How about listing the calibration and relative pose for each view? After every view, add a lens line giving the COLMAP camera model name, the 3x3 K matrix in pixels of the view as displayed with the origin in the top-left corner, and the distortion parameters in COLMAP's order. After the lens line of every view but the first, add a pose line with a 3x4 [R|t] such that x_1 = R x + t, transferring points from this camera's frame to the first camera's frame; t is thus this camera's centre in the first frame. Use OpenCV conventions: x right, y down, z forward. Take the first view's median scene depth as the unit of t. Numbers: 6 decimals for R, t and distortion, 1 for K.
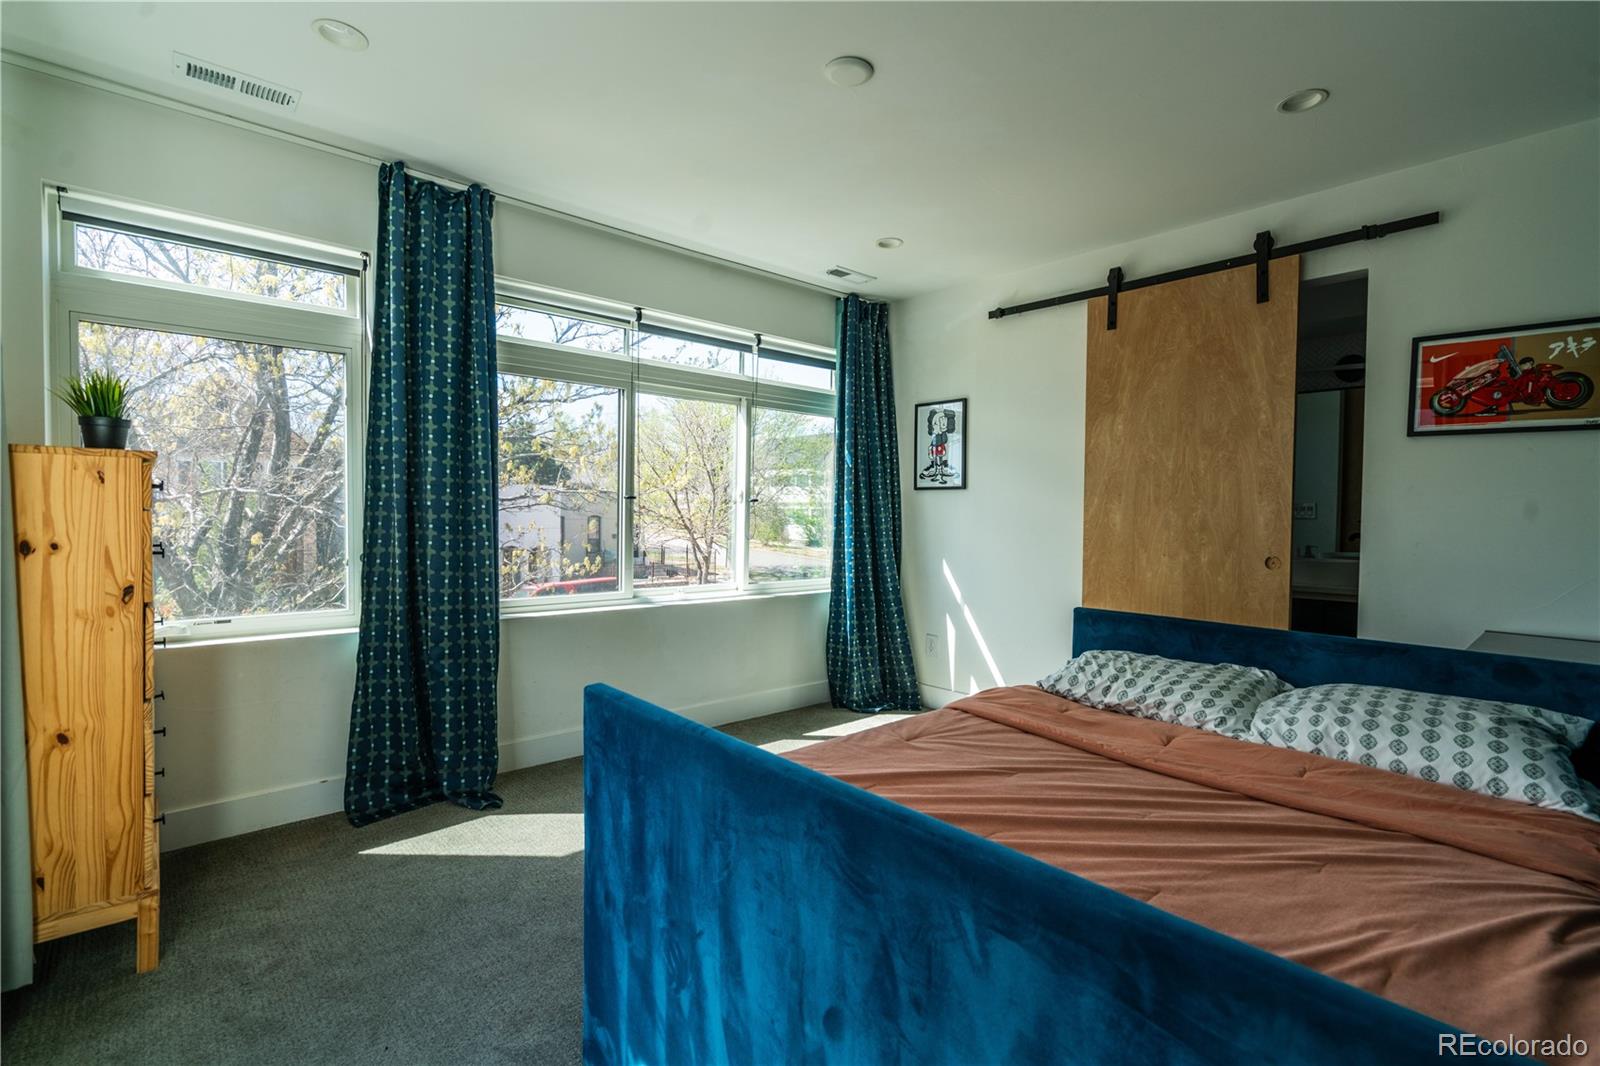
lens RADIAL K [[728.3, 0, 792.9], [0, 728.3, 529.1], [0, 0, 1]] dist [-0.001552, 0.001172]
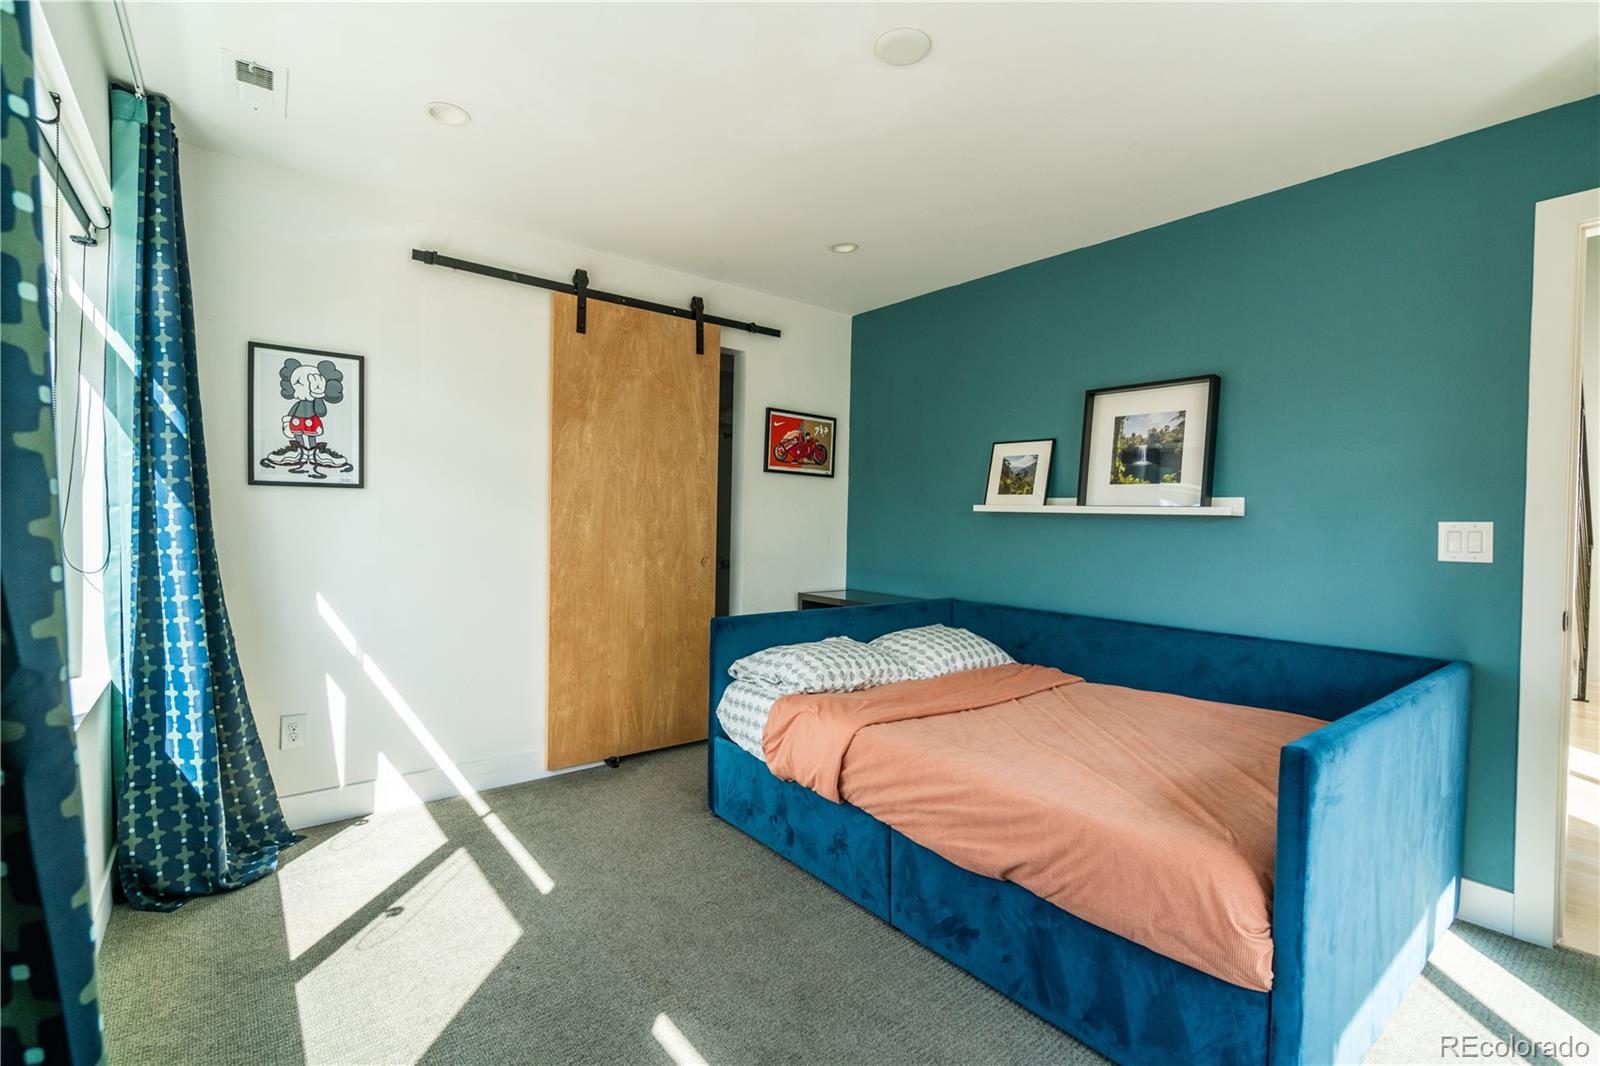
lens RADIAL K [[728.3, 0, 792.9], [0, 728.3, 529.1], [0, 0, 1]] dist [-0.001552, 0.001172]
pose [[0.062825, -0.030165, 0.997569, -0.527300], [0.005757, 0.999537, 0.029862, -0.042260], [-0.998008, 0.003867, 0.062970, 0.673537]]
